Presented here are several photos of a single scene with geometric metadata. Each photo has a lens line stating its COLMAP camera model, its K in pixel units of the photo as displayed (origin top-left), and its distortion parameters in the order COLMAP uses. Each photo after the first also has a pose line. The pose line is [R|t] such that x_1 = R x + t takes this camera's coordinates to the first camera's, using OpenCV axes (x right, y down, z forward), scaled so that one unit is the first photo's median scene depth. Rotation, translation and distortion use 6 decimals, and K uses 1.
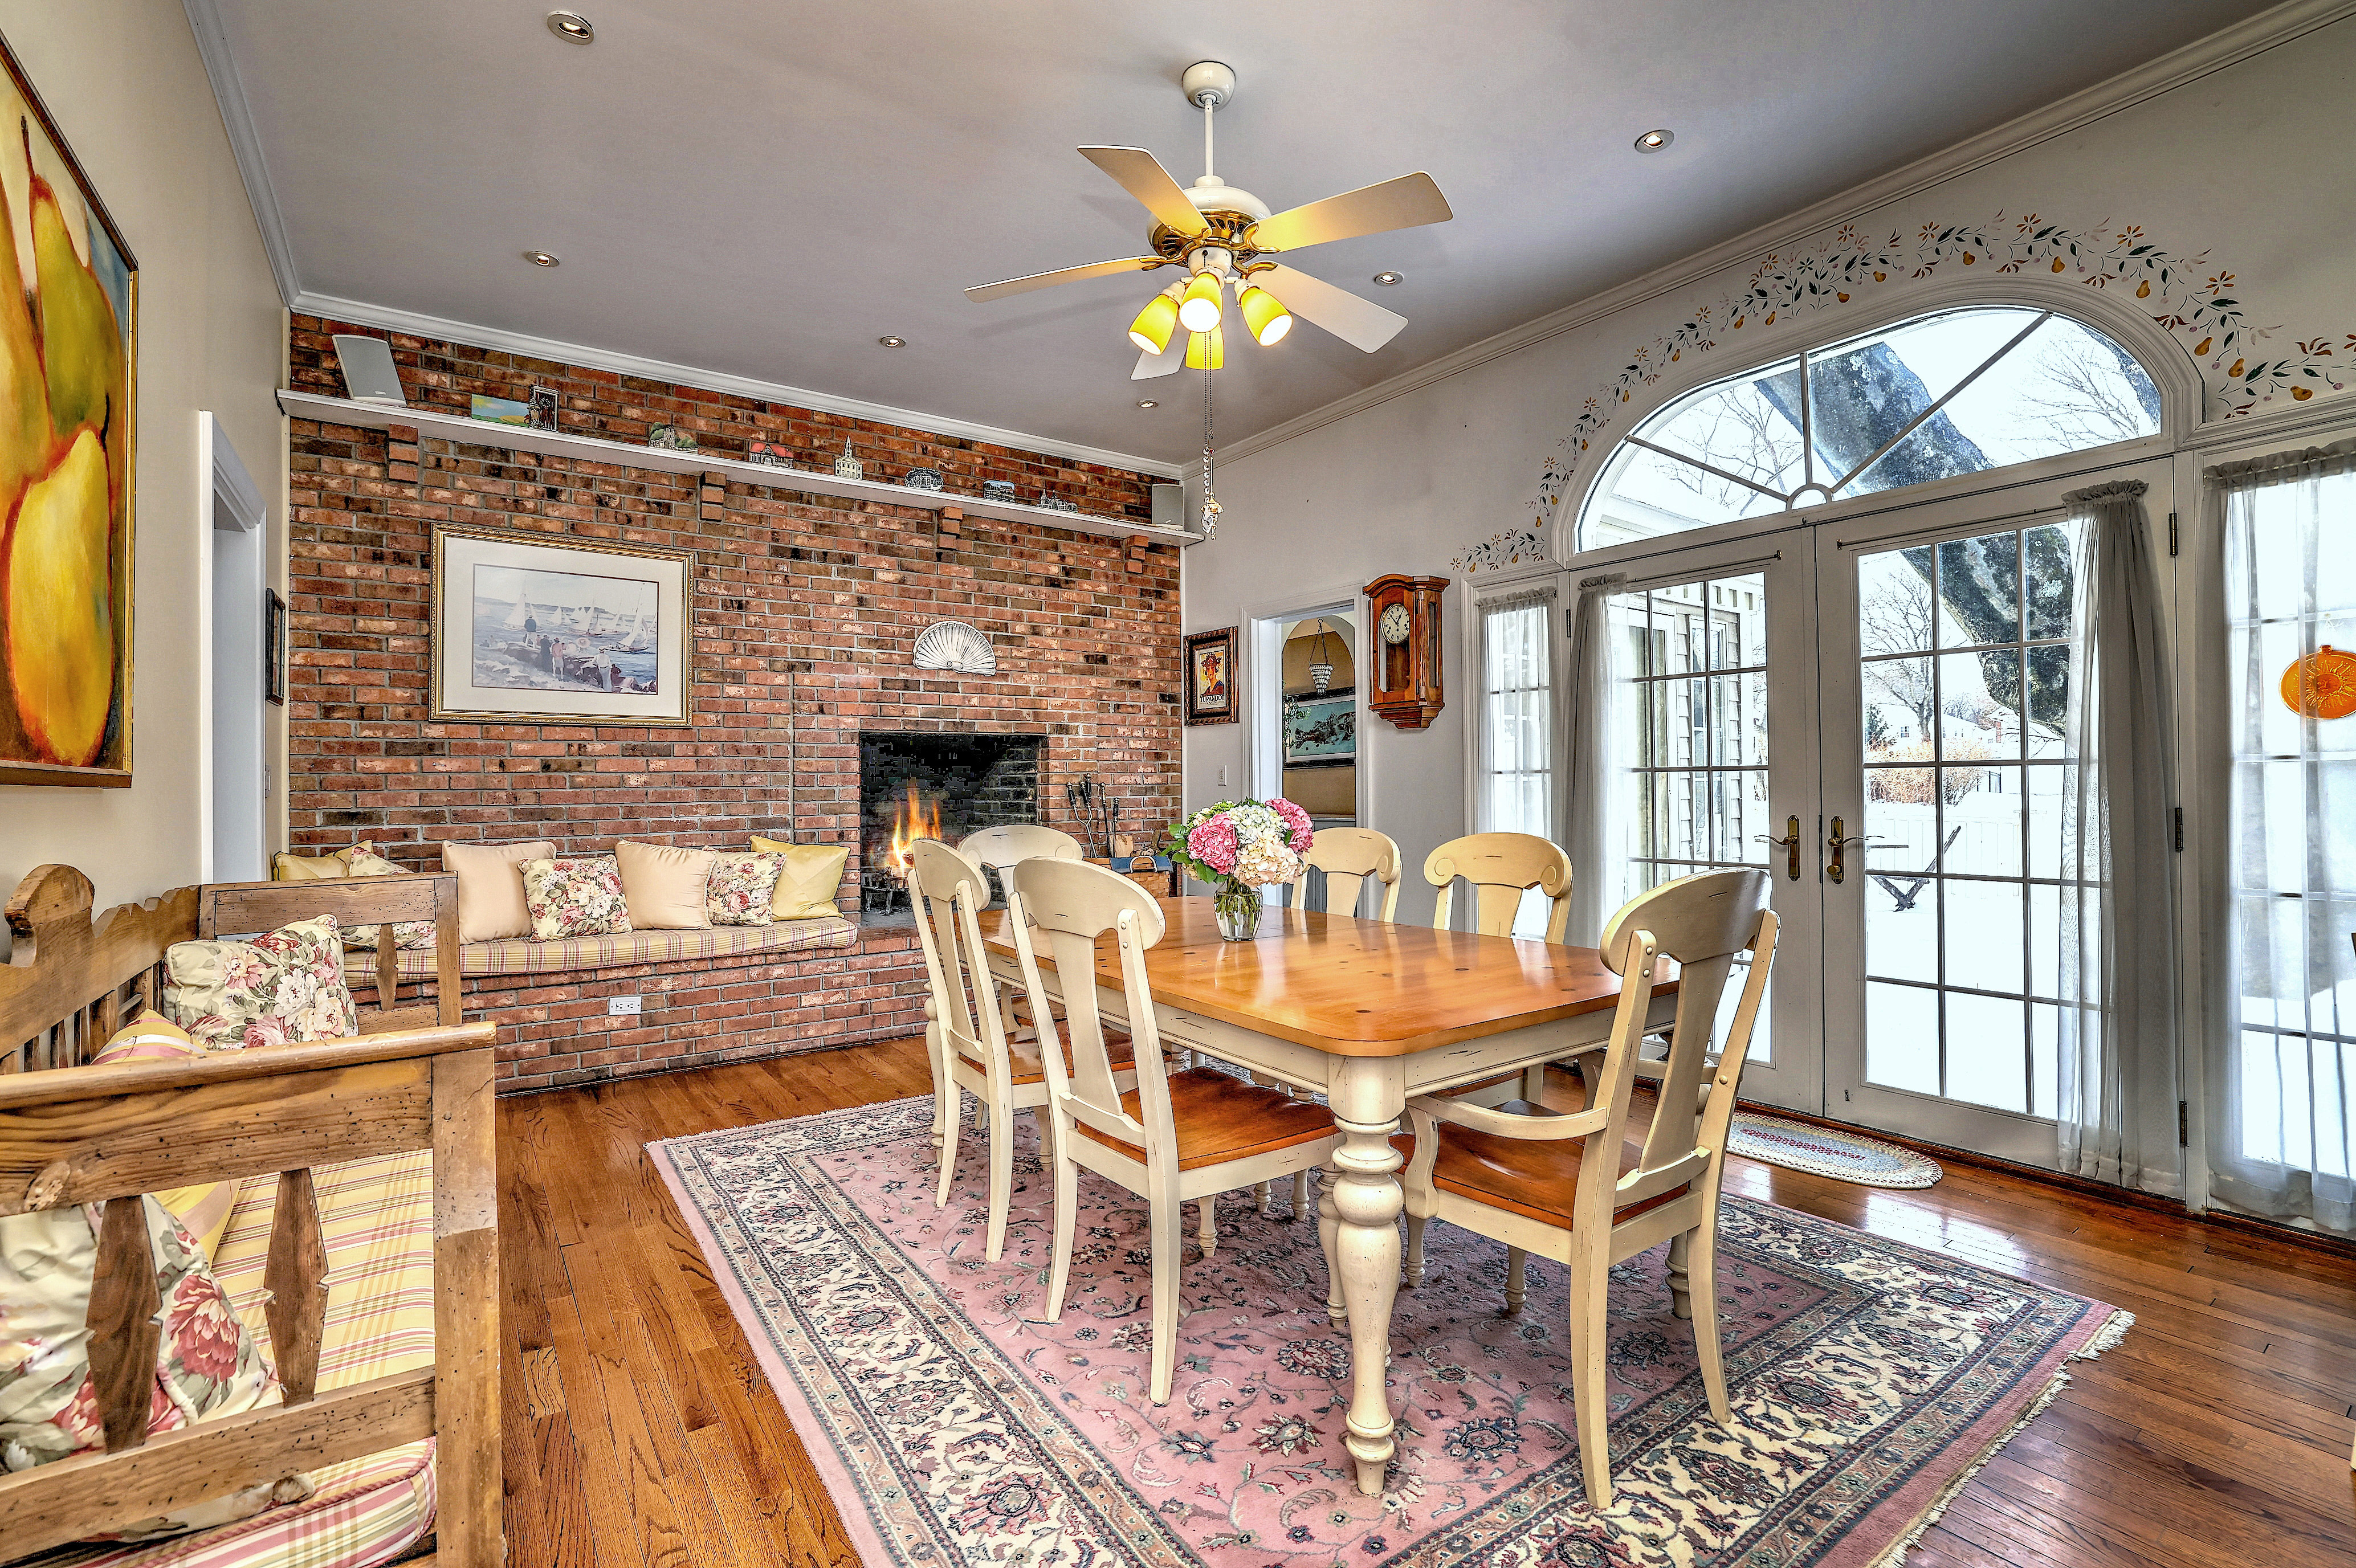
lens RADIAL K [[1056.5, 0, 1189.5], [0, 1056.5, 760.7], [0, 0, 1]] dist [-0.020672, 0.001543]
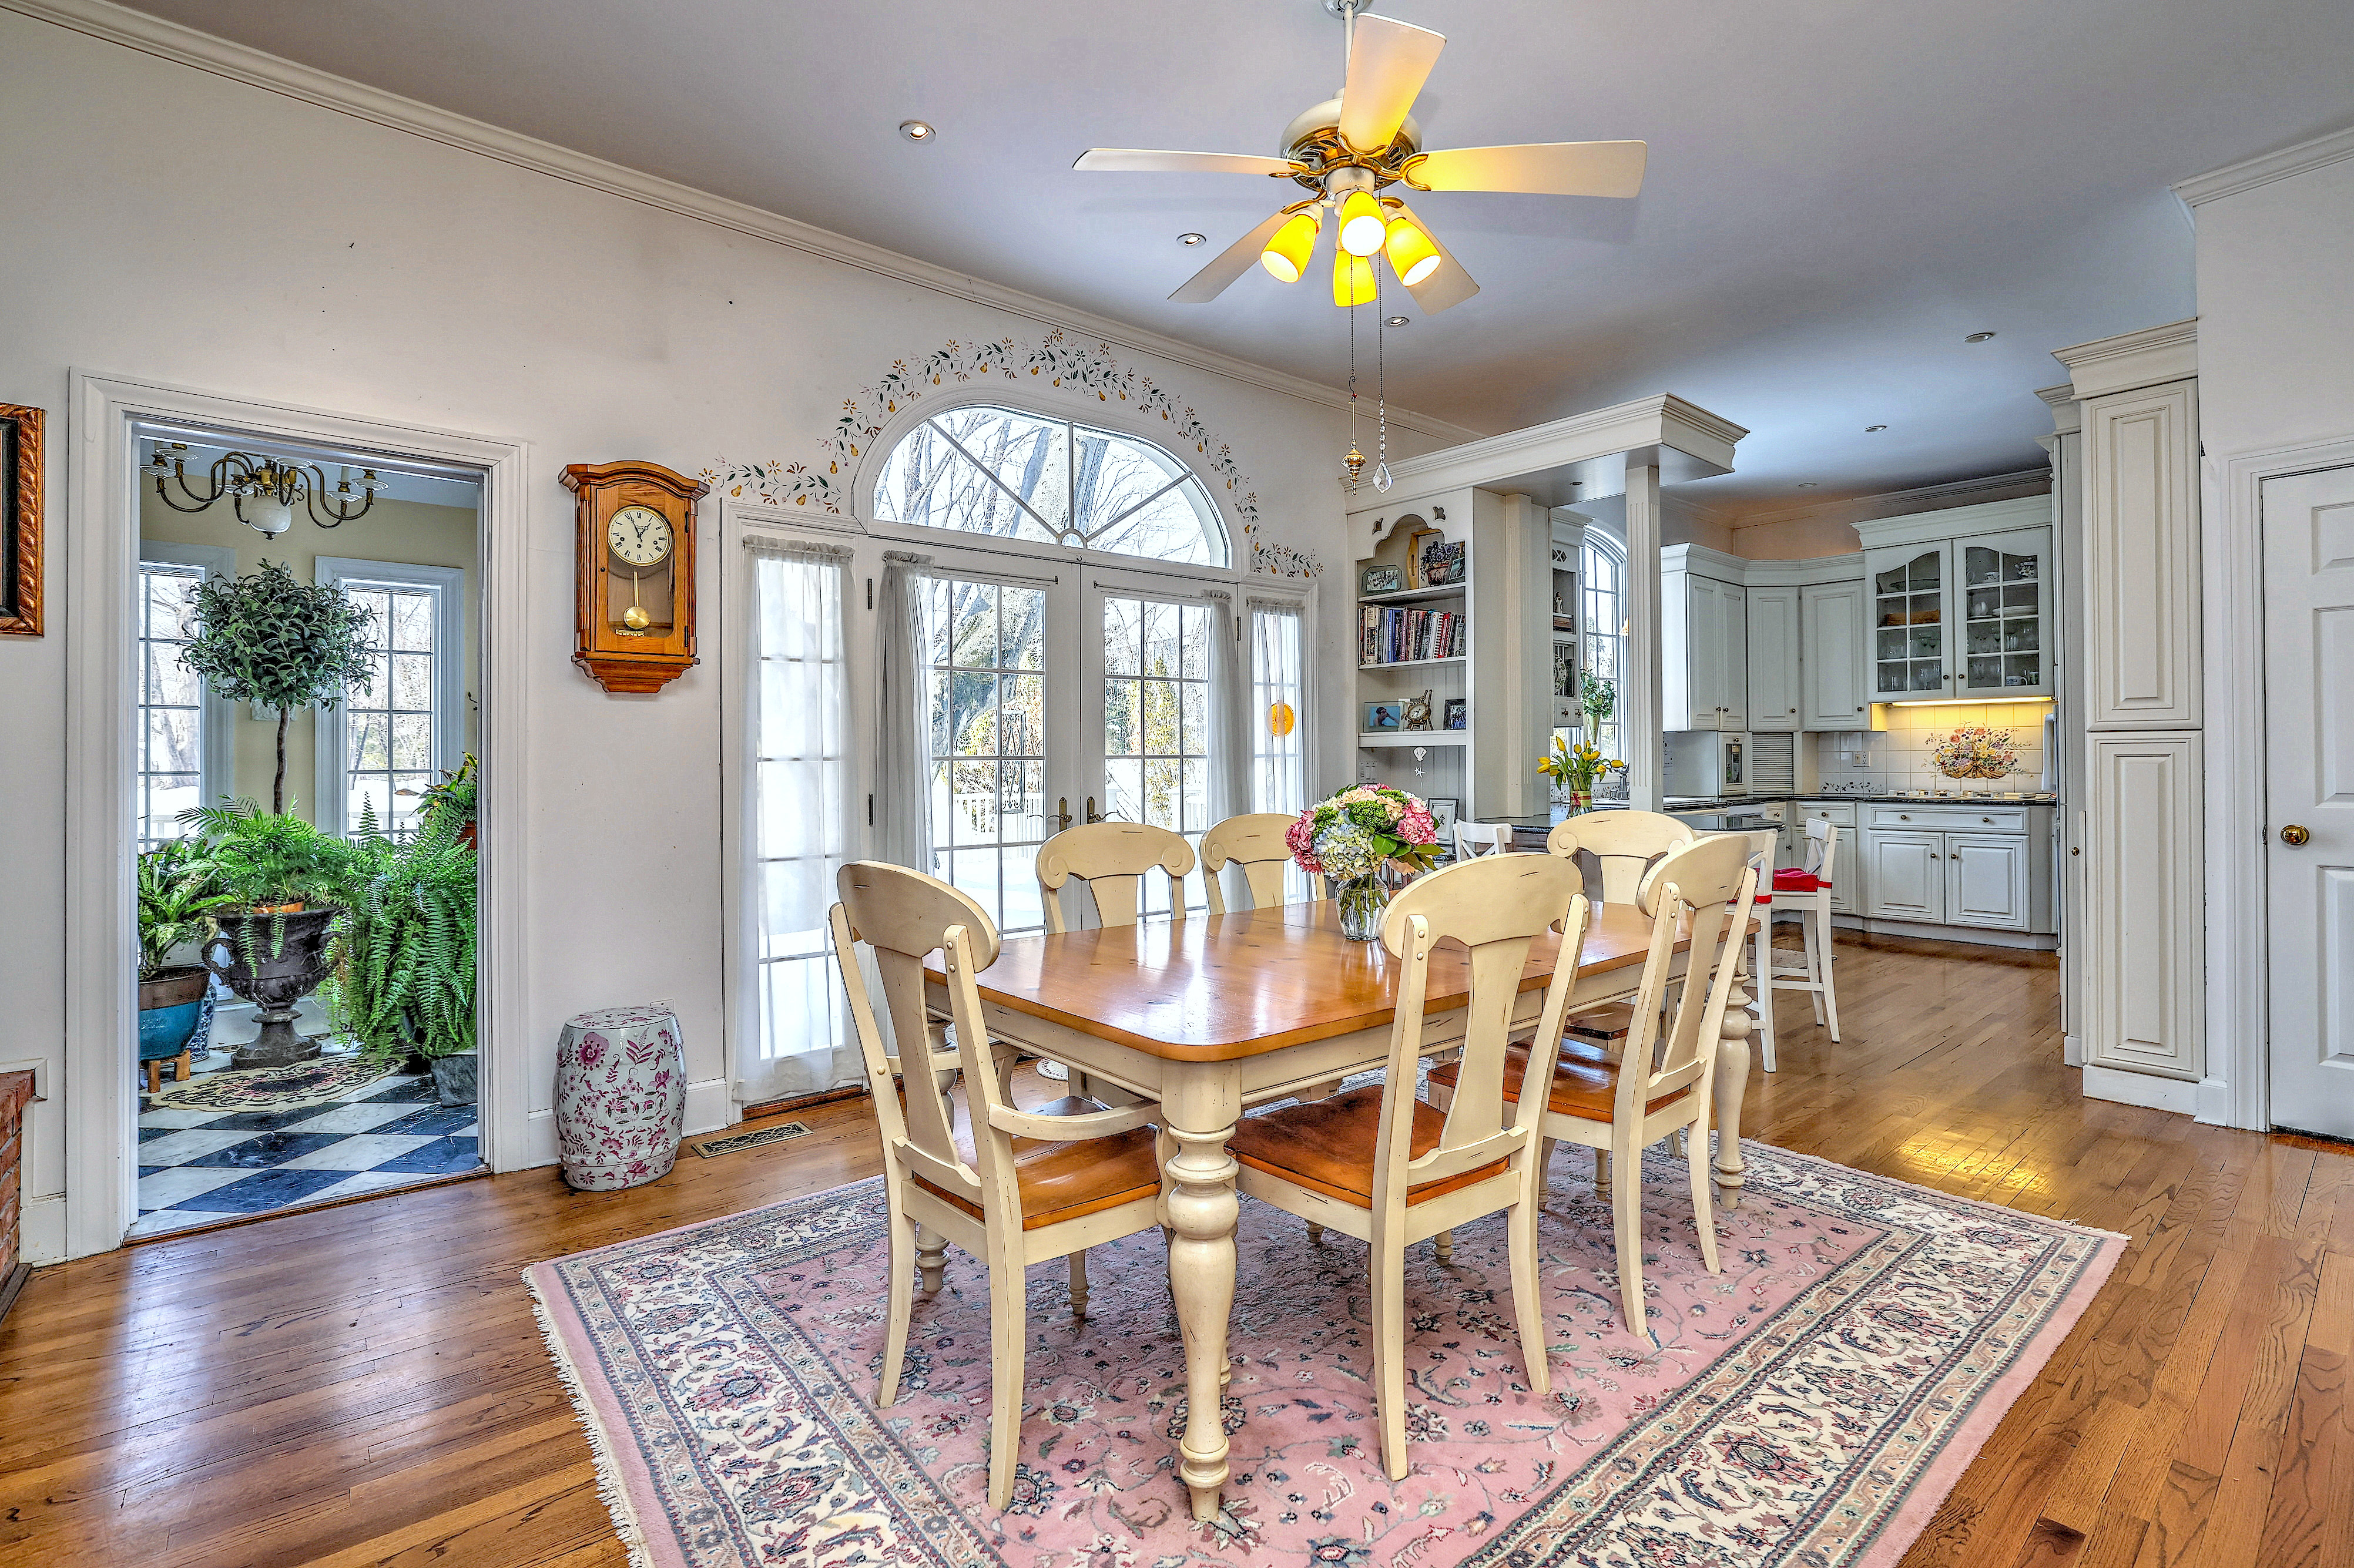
lens RADIAL K [[1055.6, 0, 1188.5], [0, 1055.6, 760.7], [0, 0, 1]] dist [-0.020672, 0.001543]
pose [[-0.062158, 0.007971, 0.998035, -0.728460], [-0.011482, 0.999896, -0.008701, 0.022384], [-0.998000, -0.012000, -0.062060, 1.022574]]
